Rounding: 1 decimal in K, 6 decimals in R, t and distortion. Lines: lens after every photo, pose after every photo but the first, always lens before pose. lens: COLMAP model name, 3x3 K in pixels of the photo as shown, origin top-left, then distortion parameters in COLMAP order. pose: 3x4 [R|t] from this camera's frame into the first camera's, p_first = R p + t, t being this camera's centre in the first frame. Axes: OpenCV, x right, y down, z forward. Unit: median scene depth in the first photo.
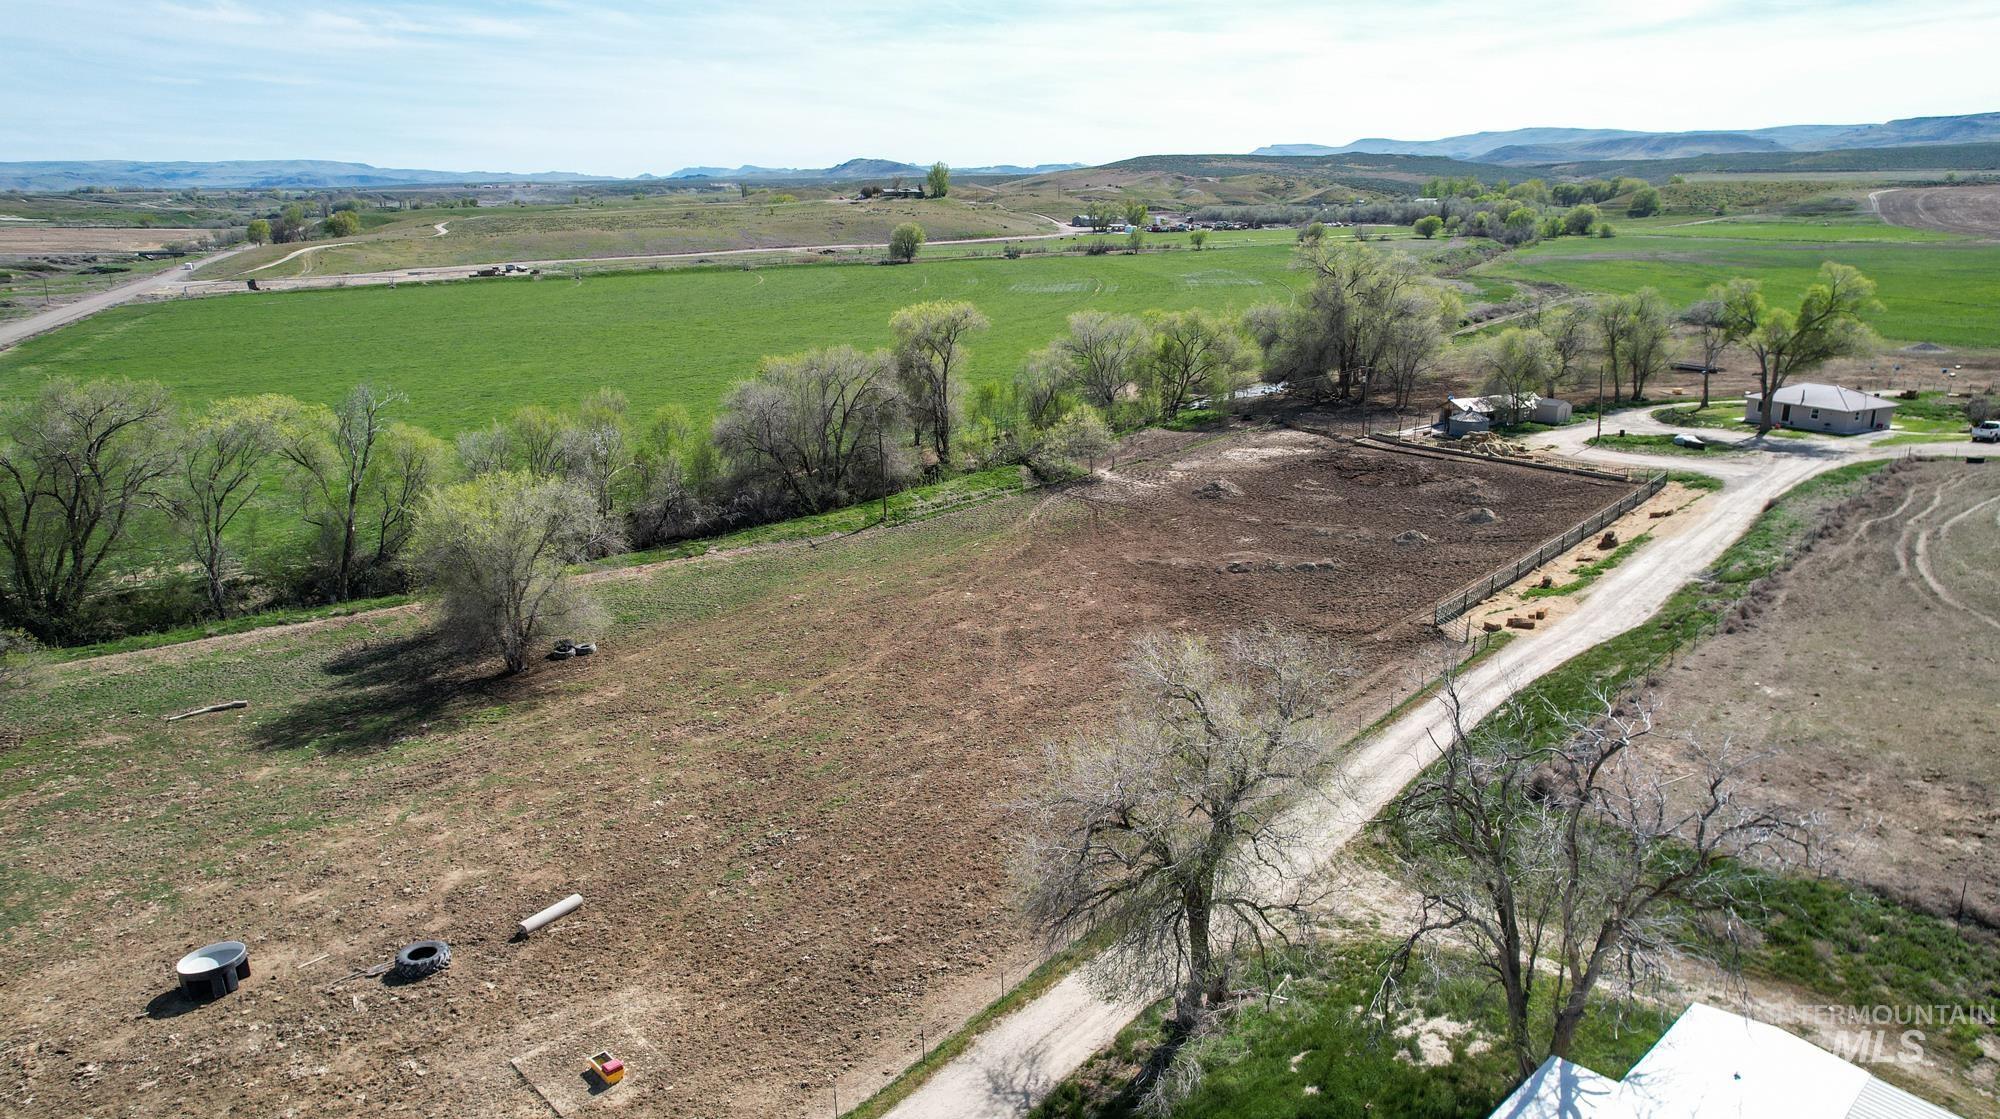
lens RADIAL K [[1313.3, 0, 1014.9], [0, 1313.3, 593.4], [0, 0, 1]] dist [-0.071453, 0.062559]
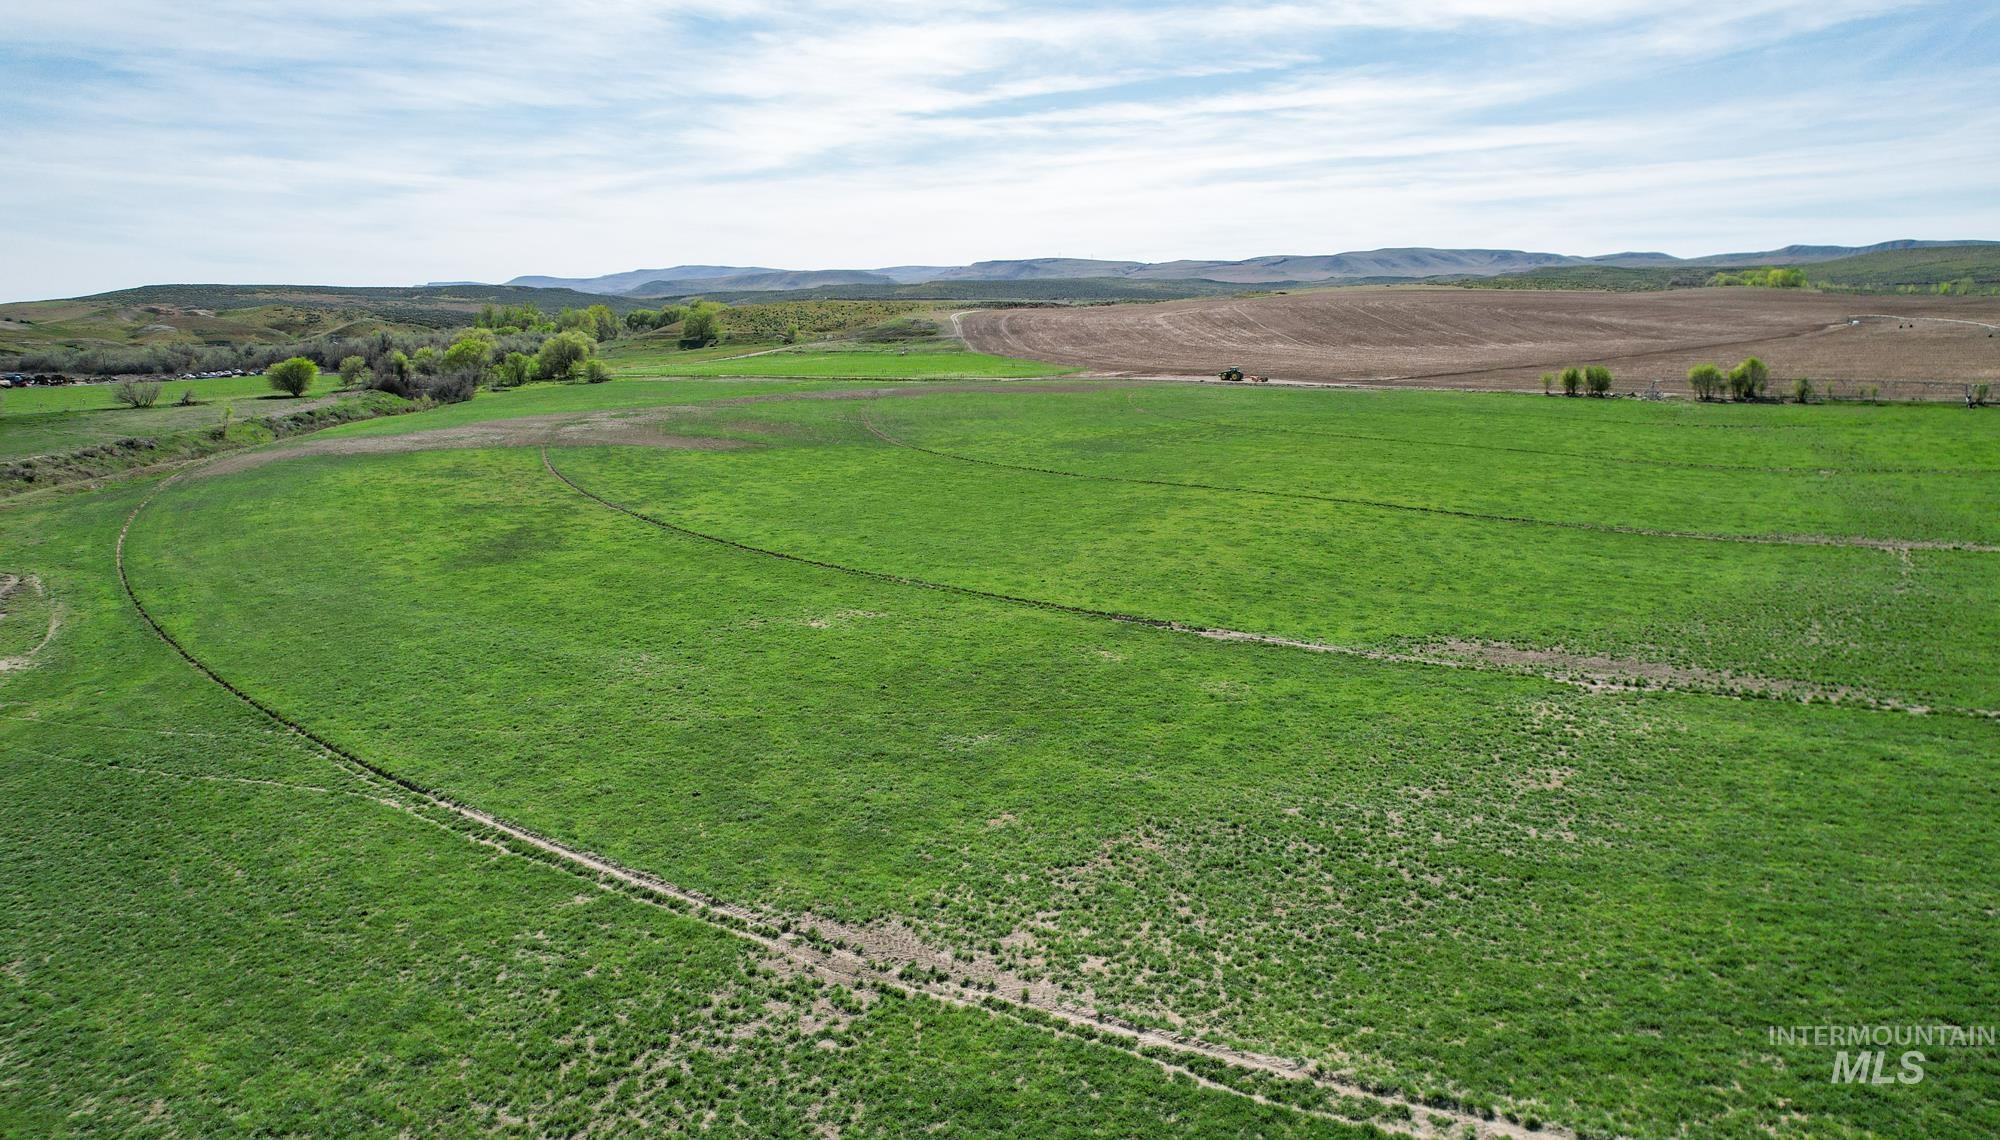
lens RADIAL K [[1308.7, 0, 992.0], [0, 1308.7, 583.3], [0, 0, 1]] dist [-0.050147, 0.026620]
pose [[0.836231, -0.109514, 0.537330, 0.215850], [0.165693, 0.984517, -0.057209, -0.088794], [-0.522746, 0.136872, 0.841429, 0.304262]]
